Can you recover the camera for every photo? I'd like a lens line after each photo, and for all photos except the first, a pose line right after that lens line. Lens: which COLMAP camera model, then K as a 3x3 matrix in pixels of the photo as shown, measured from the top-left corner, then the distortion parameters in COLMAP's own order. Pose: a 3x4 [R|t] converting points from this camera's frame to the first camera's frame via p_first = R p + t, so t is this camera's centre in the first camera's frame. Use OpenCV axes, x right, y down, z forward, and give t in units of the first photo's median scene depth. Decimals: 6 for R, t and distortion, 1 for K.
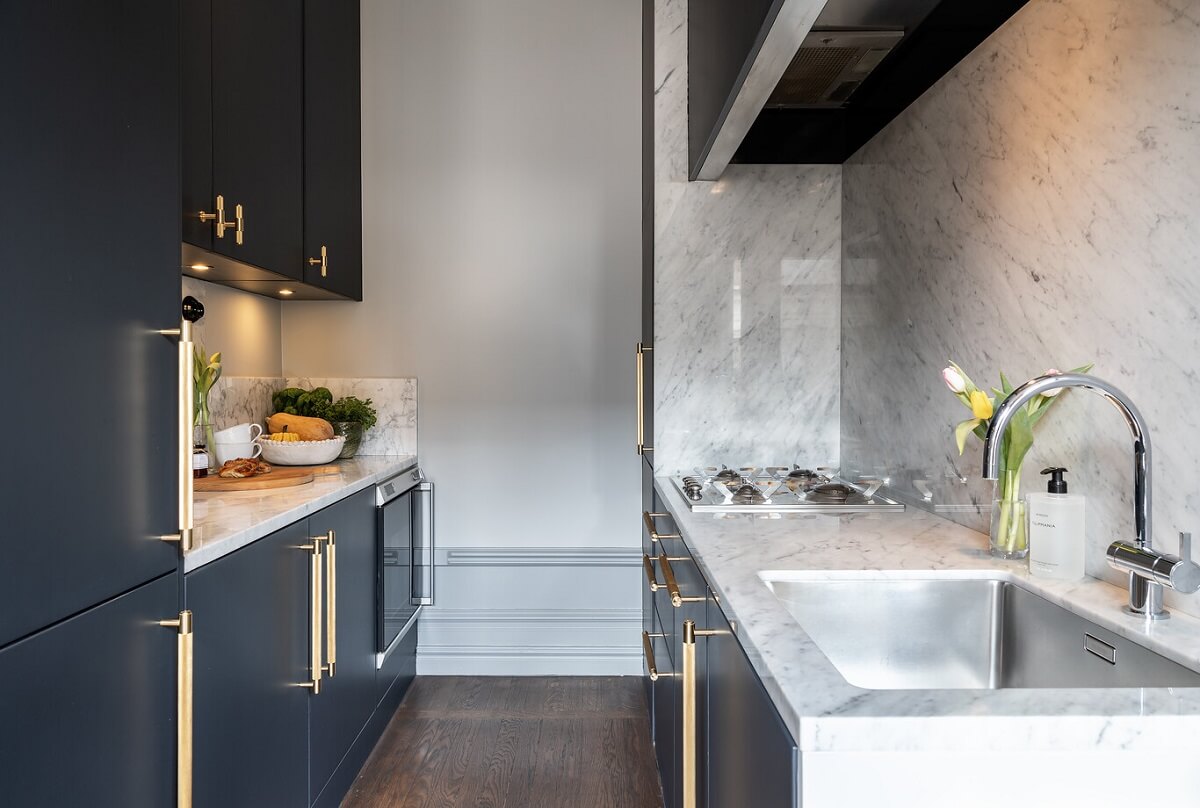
lens RADIAL K [[821.3, 0, 599.5], [0, 821.3, 402.6], [0, 0, 1]] dist [-0.005351, 0.006433]
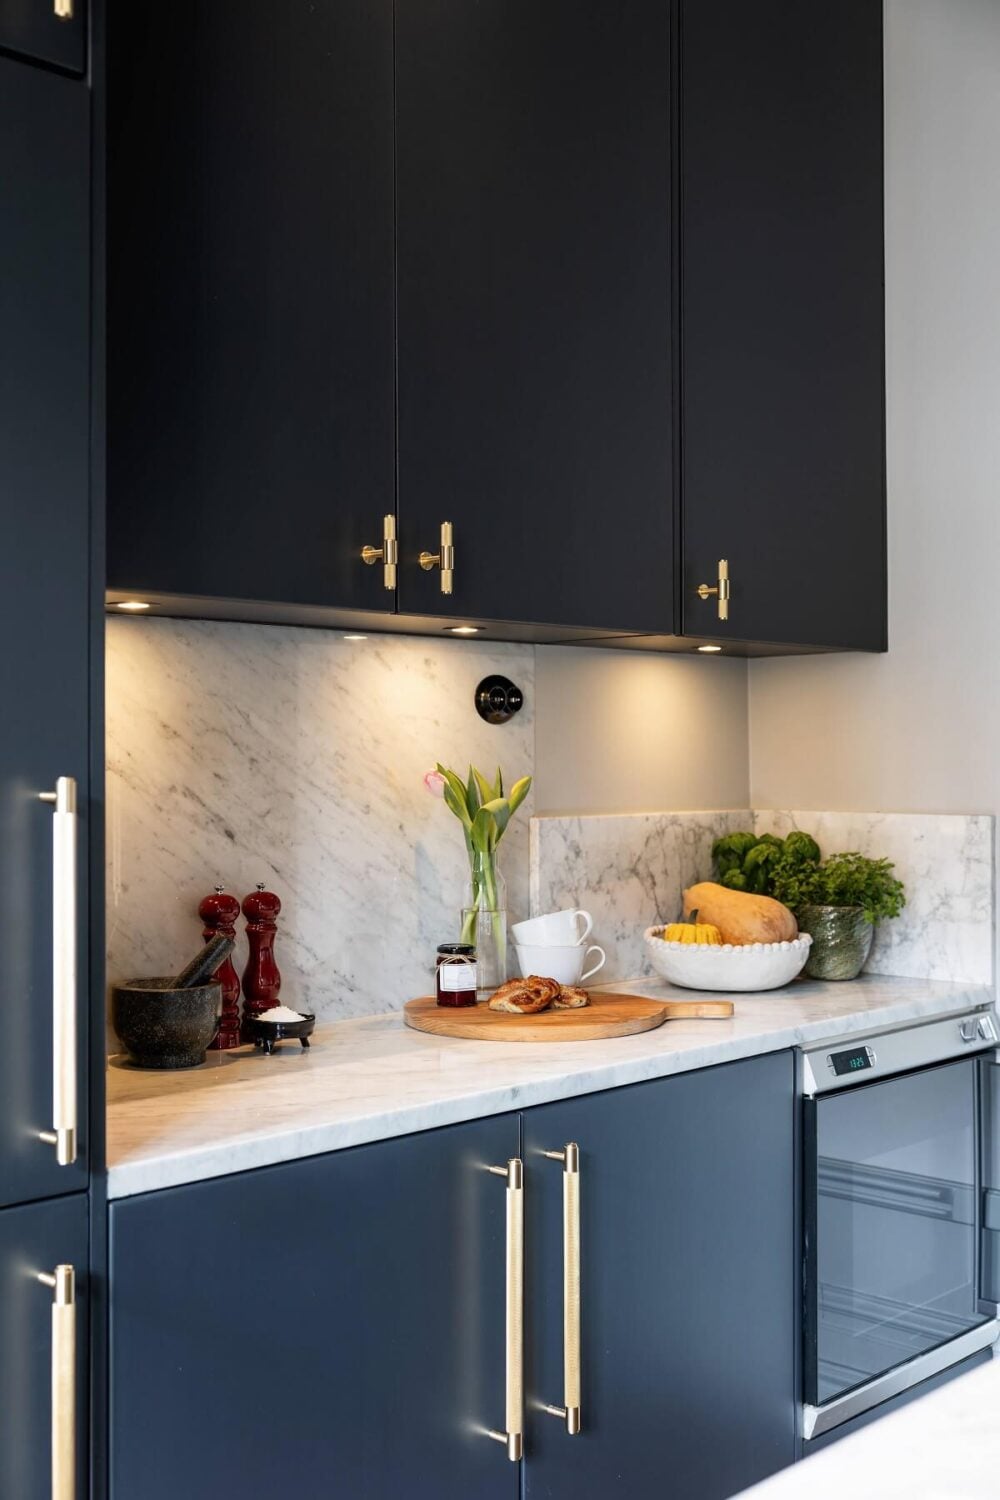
lens RADIAL K [[1669.7, 0, 499.0], [0, 1669.7, 747.4], [0, 0, 1]] dist [-0.042929, 0.000000]
pose [[0.694856, -0.009635, -0.719085, 0.281500], [-0.012098, 0.999612, -0.025084, -0.045700], [0.719047, 0.026129, 0.694470, 0.185789]]
